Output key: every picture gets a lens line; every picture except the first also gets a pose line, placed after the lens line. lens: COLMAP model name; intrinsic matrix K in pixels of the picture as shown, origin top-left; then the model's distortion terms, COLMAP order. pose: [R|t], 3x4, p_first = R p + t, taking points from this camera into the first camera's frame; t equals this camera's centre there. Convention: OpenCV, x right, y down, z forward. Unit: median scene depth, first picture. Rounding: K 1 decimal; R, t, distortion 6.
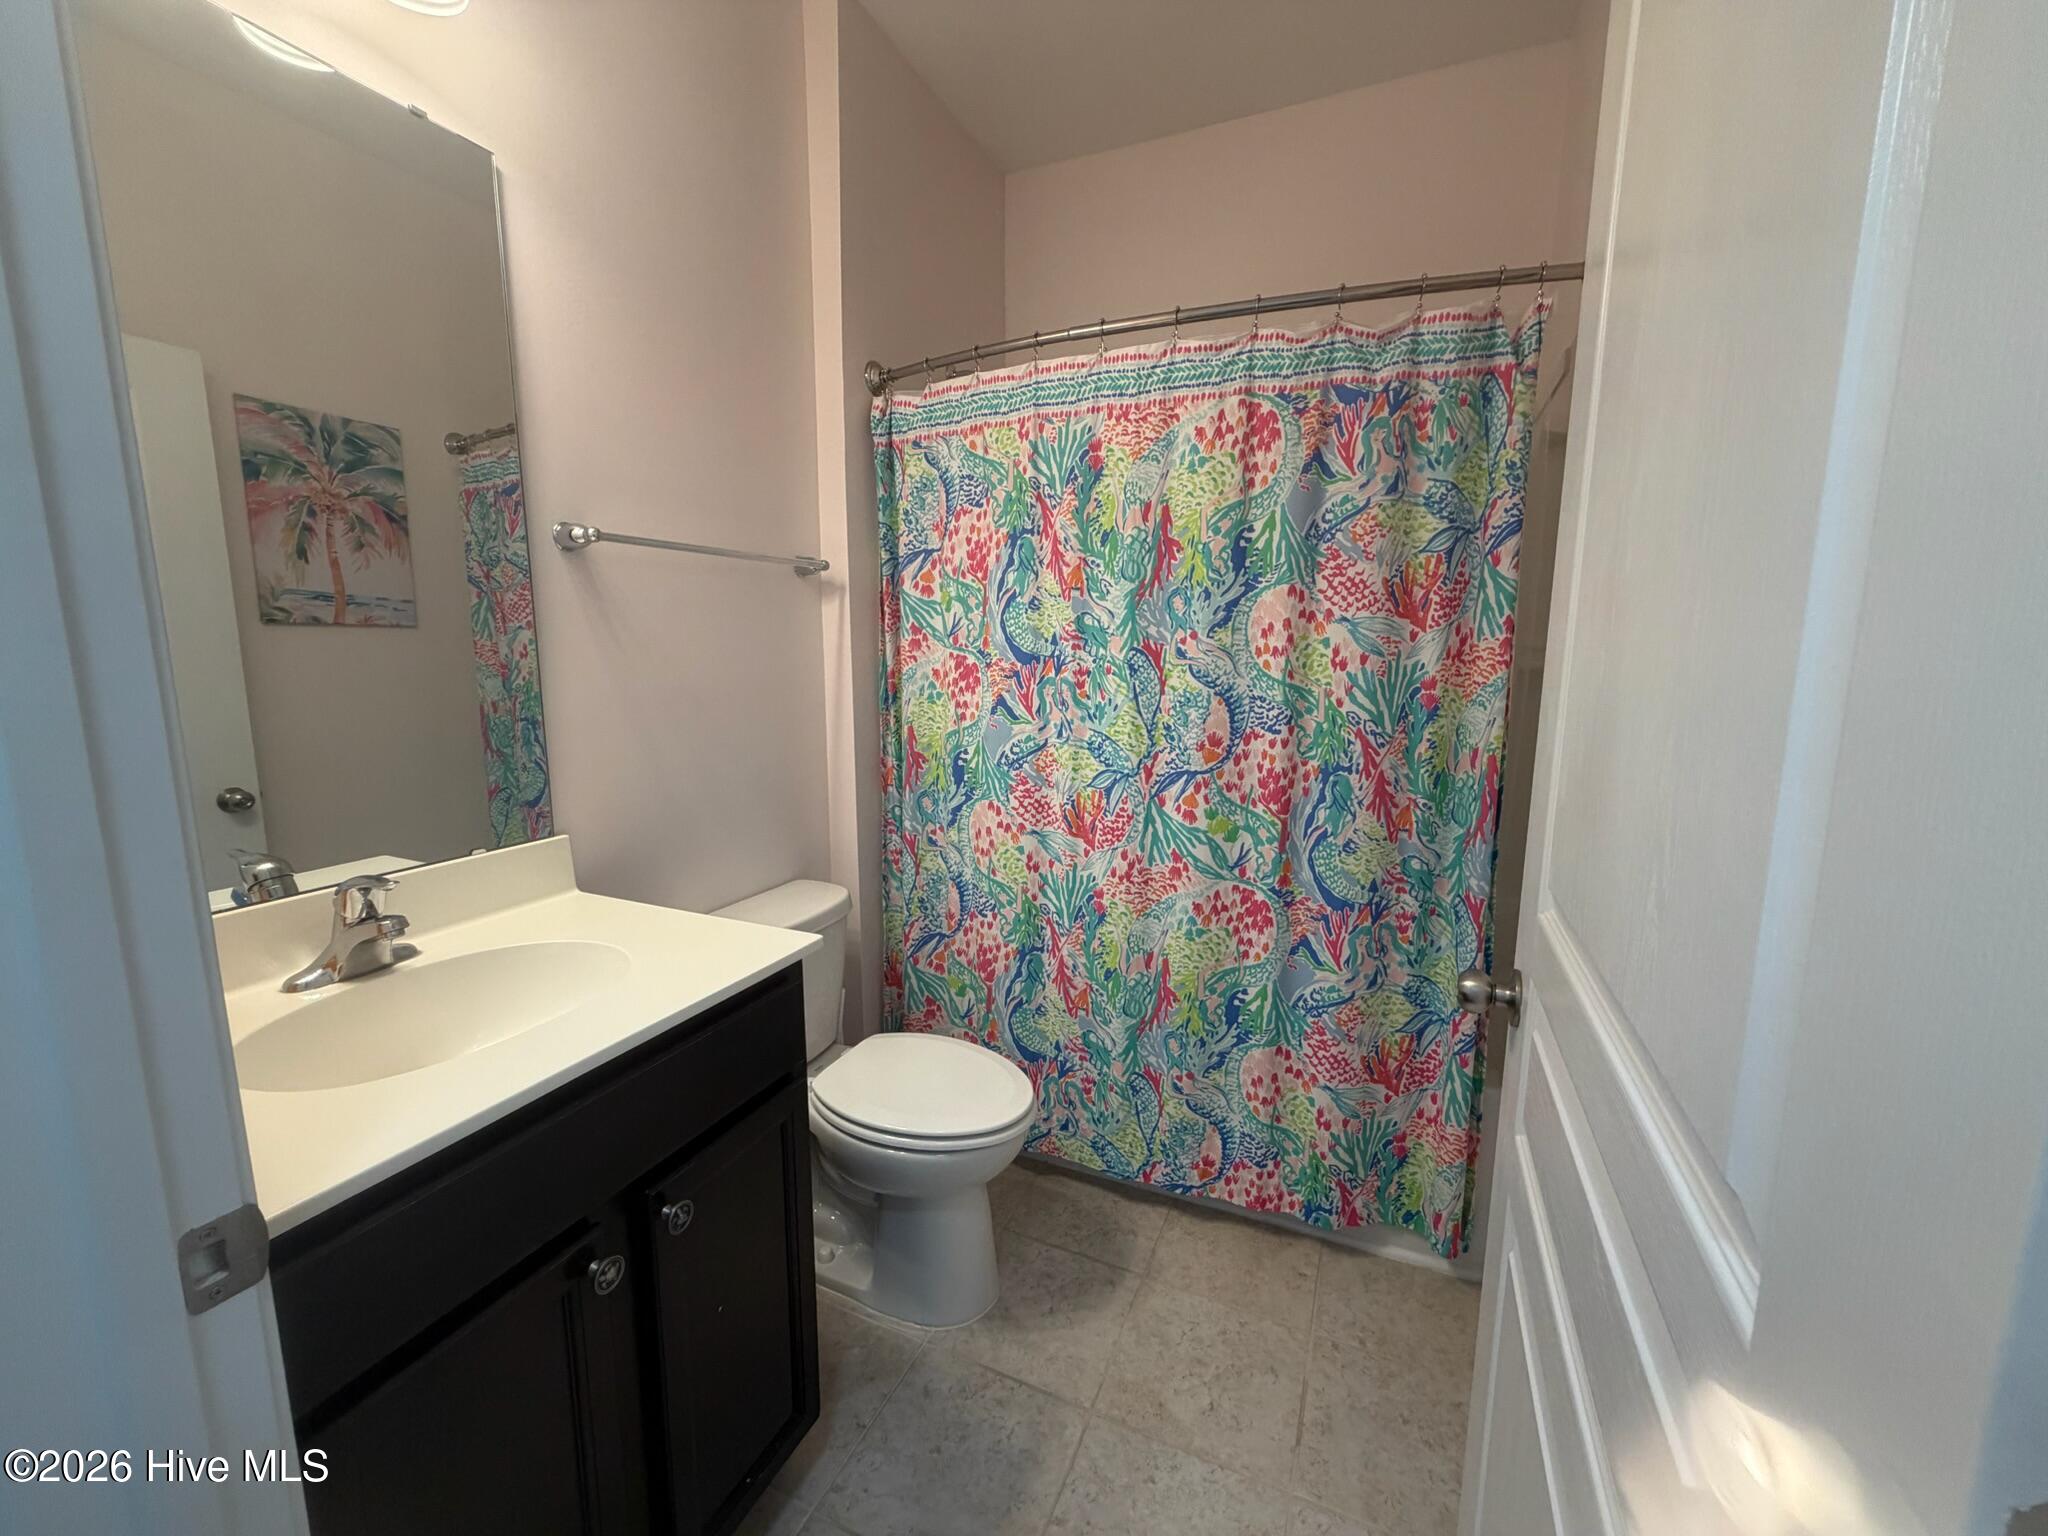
lens RADIAL K [[816.9, 0, 1018.6], [0, 816.9, 769.2], [0, 0, 1]] dist [-0.001392, -0.000002]
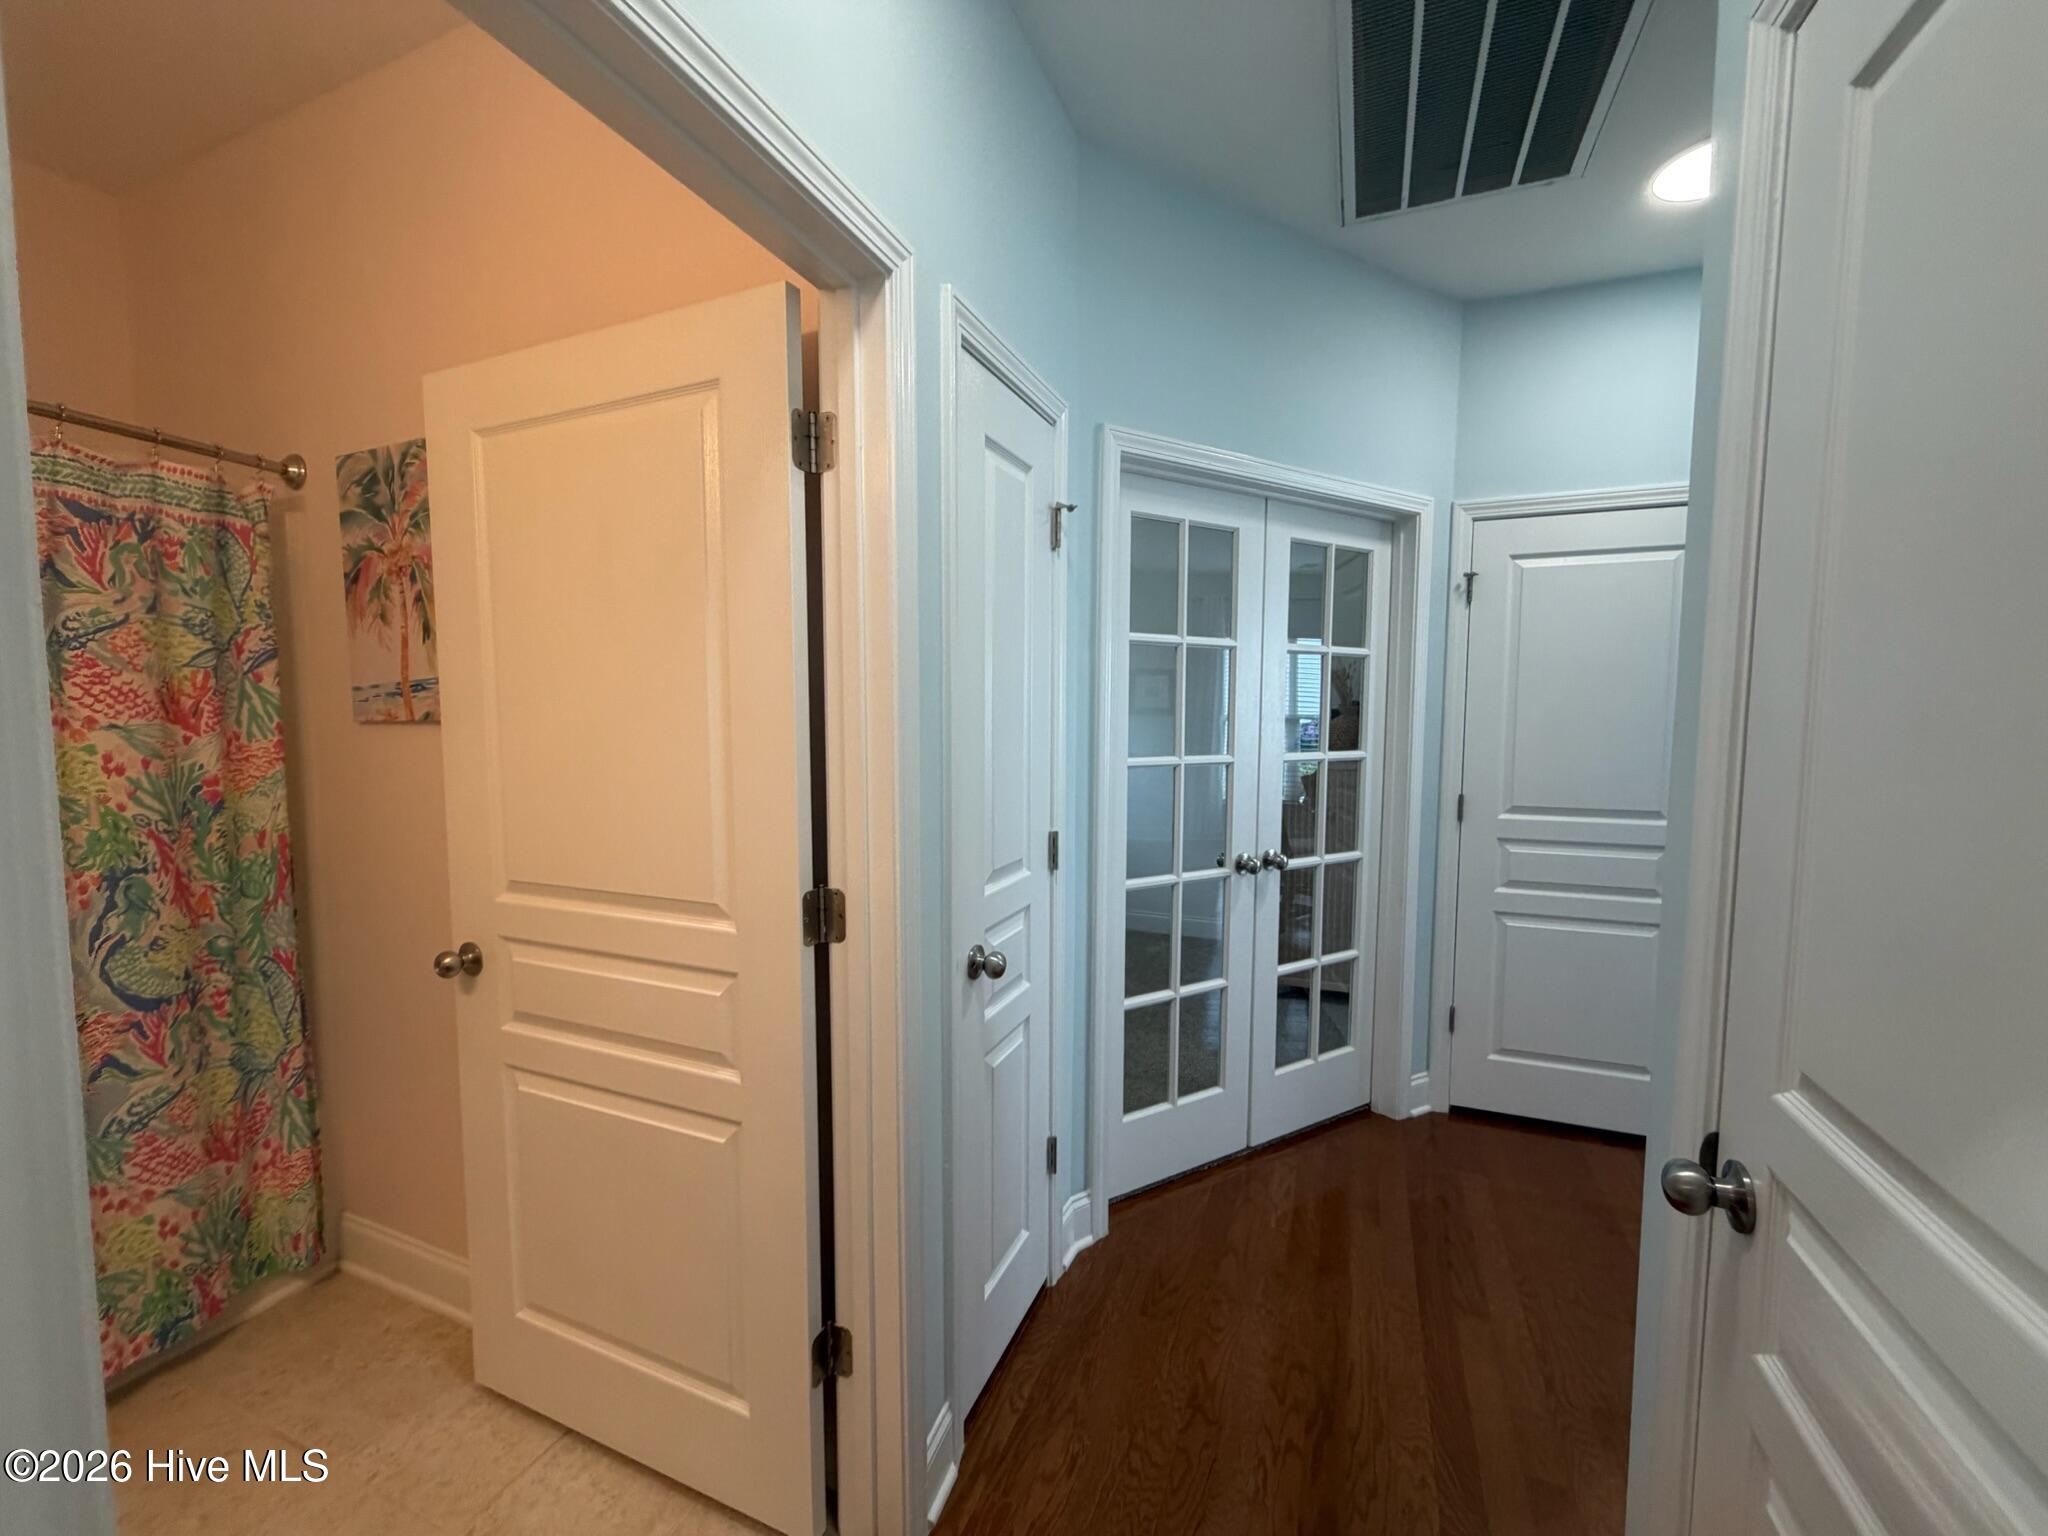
lens RADIAL K [[816.9, 0, 1018.6], [0, 816.9, 769.2], [0, 0, 1]] dist [-0.001392, -0.000002]
pose [[-0.035070, -0.074277, 0.996621, -0.659861], [0.159110, 0.984100, 0.078942, -0.031594], [-0.986638, 0.161341, -0.022694, -0.083588]]
